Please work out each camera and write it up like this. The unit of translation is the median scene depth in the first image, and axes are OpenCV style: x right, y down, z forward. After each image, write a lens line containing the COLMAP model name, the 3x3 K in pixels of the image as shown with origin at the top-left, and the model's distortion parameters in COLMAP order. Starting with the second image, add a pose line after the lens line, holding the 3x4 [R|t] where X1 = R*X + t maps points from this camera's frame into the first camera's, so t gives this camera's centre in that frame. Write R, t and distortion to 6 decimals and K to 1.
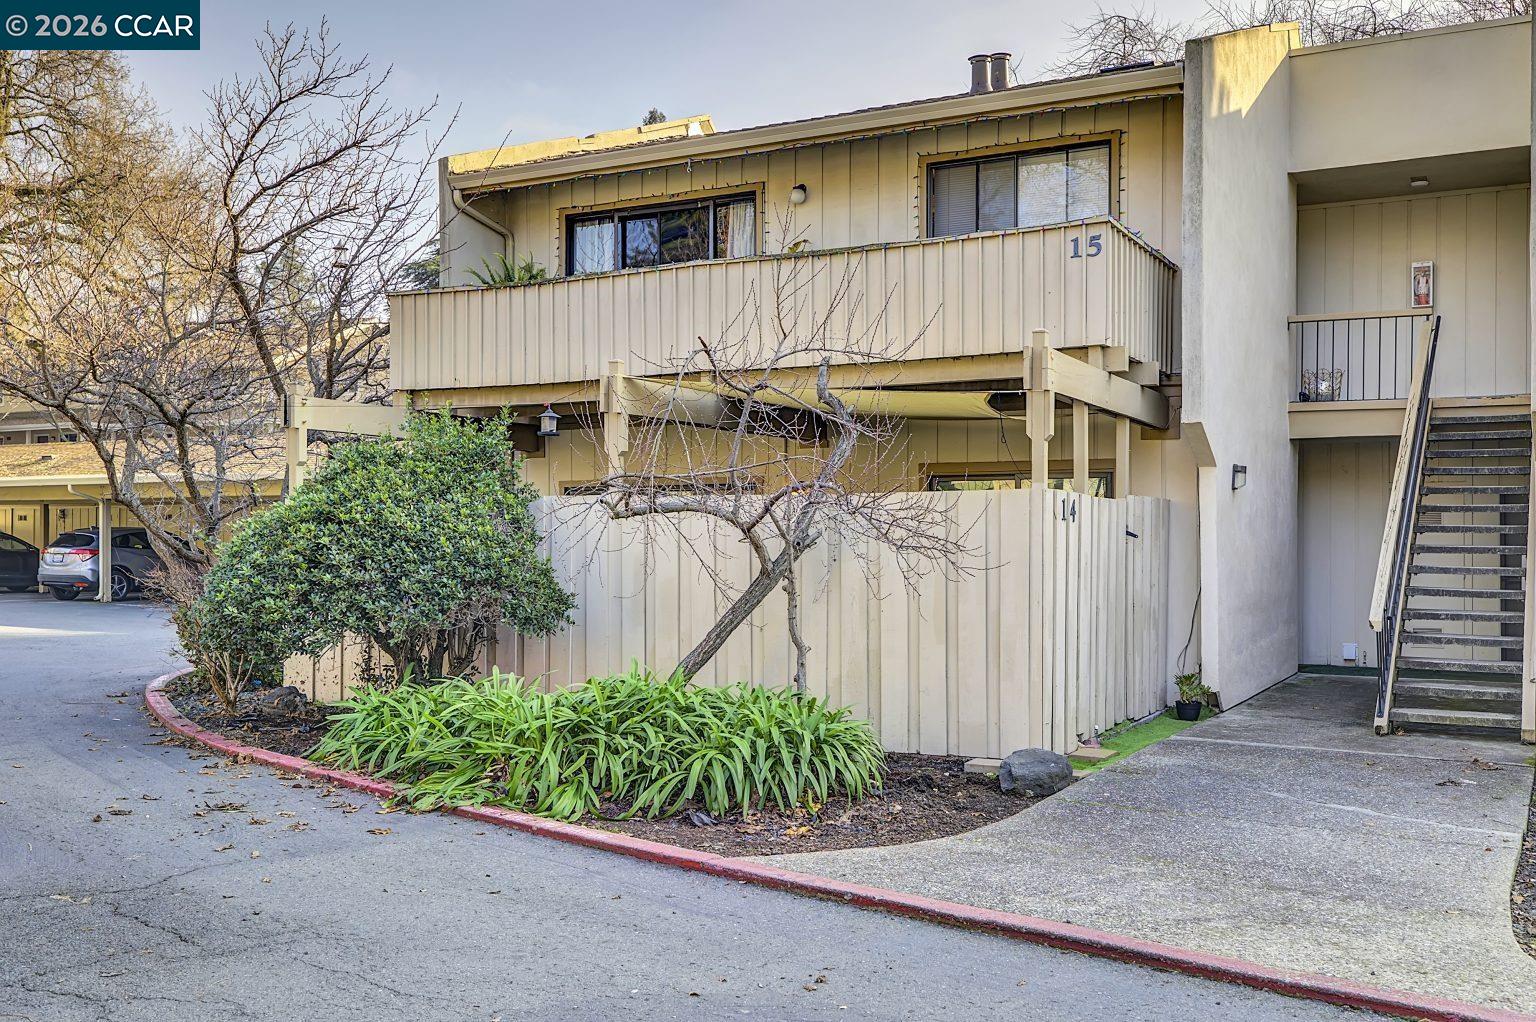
lens RADIAL K [[1427.1, 0, 758.7], [0, 1427.1, 521.6], [0, 0, 1]] dist [0.034128, 0.000000]
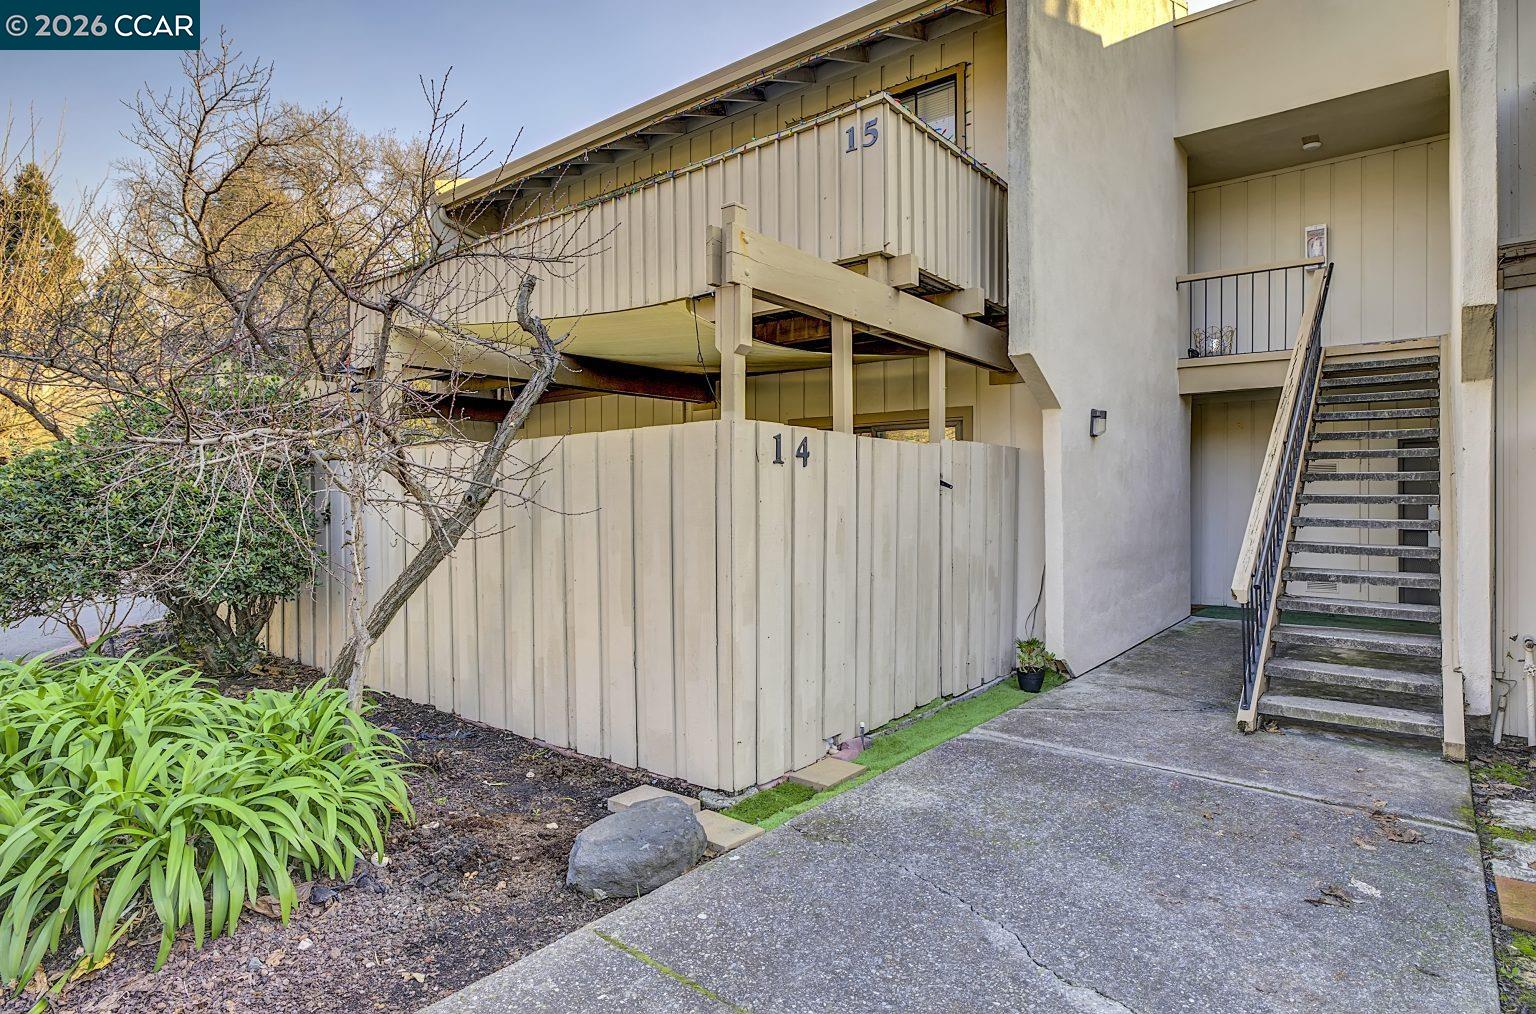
lens RADIAL K [[818.0, 0, 774.6], [0, 818.0, 500.5], [0, 0, 1]] dist [-0.020845, 0.007957]
pose [[0.985647, -0.007401, -0.168655, 0.217368], [0.010187, 0.999825, 0.015660, 0.008765], [0.168510, -0.017153, 0.985551, 0.443422]]
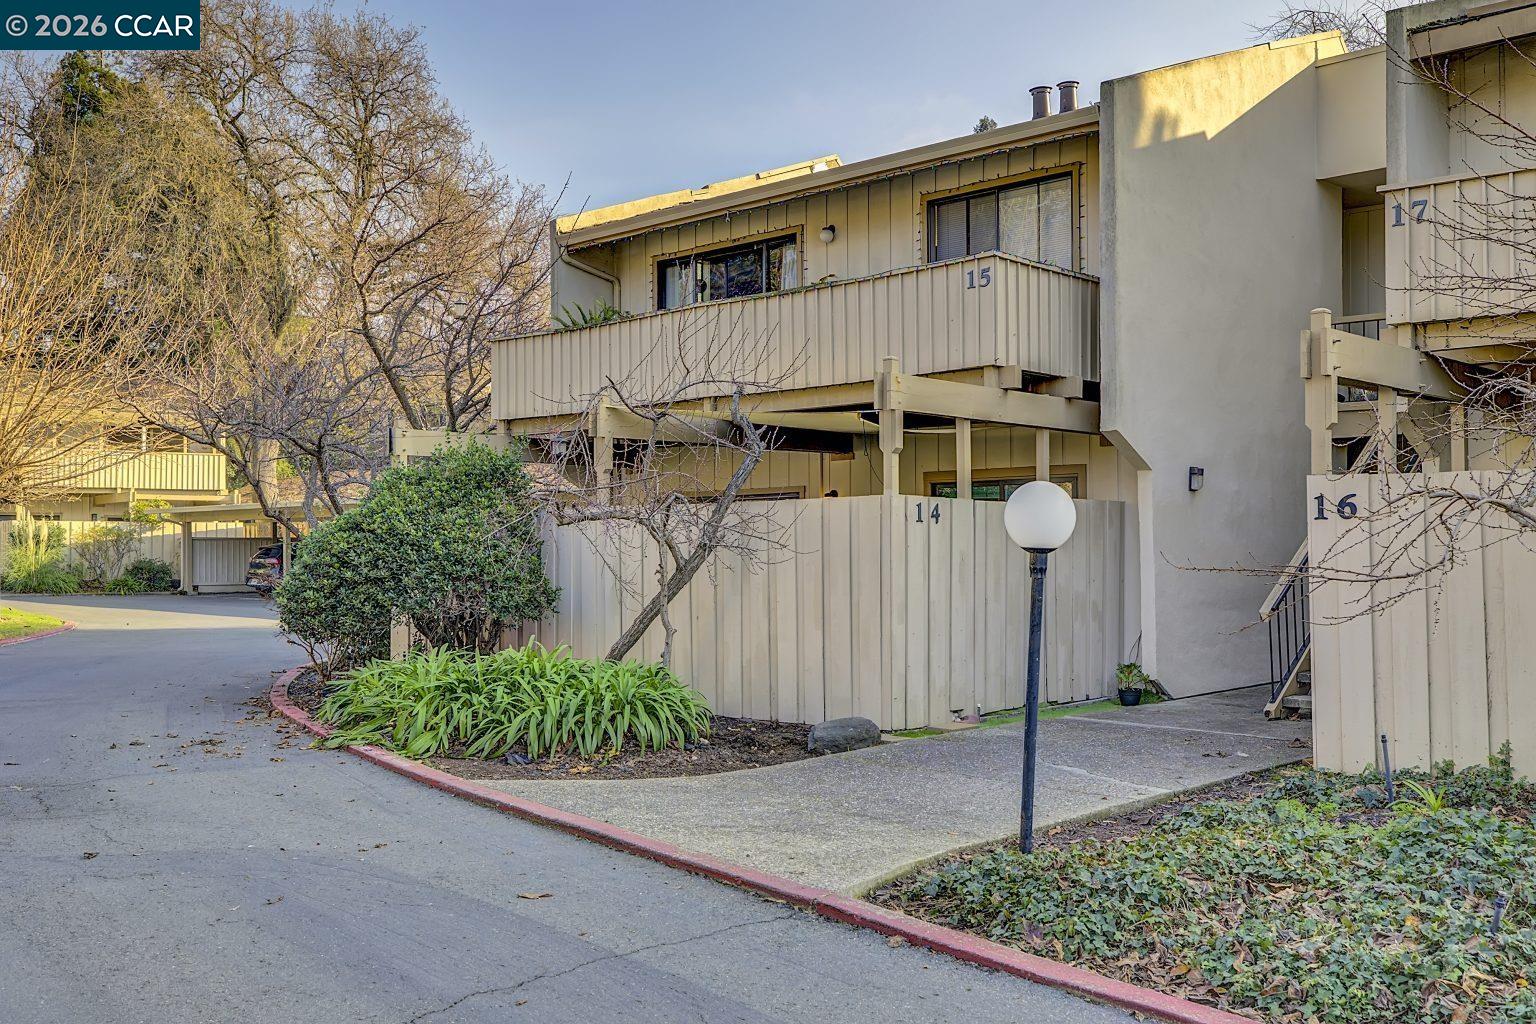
lens RADIAL K [[1427.1, 0, 766.0], [0, 1427.1, 515.8], [0, 0, 1]] dist [0.034128, 0.000000]
pose [[0.967319, -0.014193, -0.253165, 0.295034], [0.012007, 0.999876, -0.010177, 0.003137], [0.253278, 0.006805, 0.967370, -0.107973]]
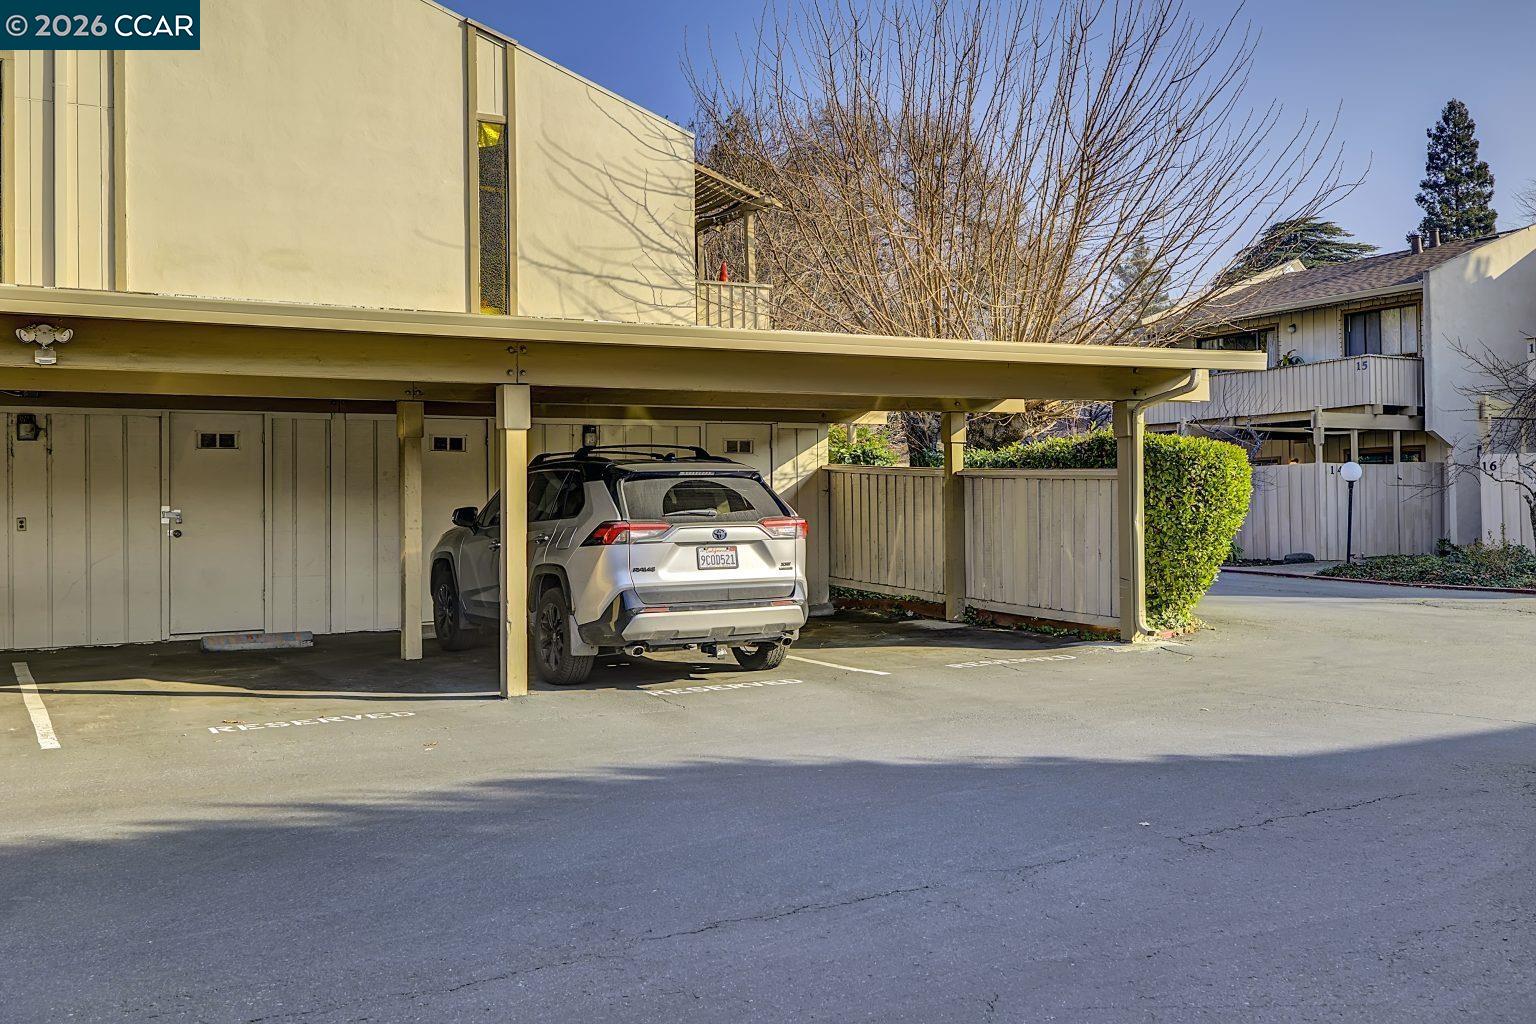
lens RADIAL K [[1427.1, 0, 791.8], [0, 1427.1, 479.6], [0, 0, 1]] dist [0.034128, 0.000000]
pose [[0.848521, -0.024900, -0.528576, 0.603569], [0.022772, 0.999685, -0.010539, 0.011638], [0.528672, -0.003094, 0.848821, -1.444993]]
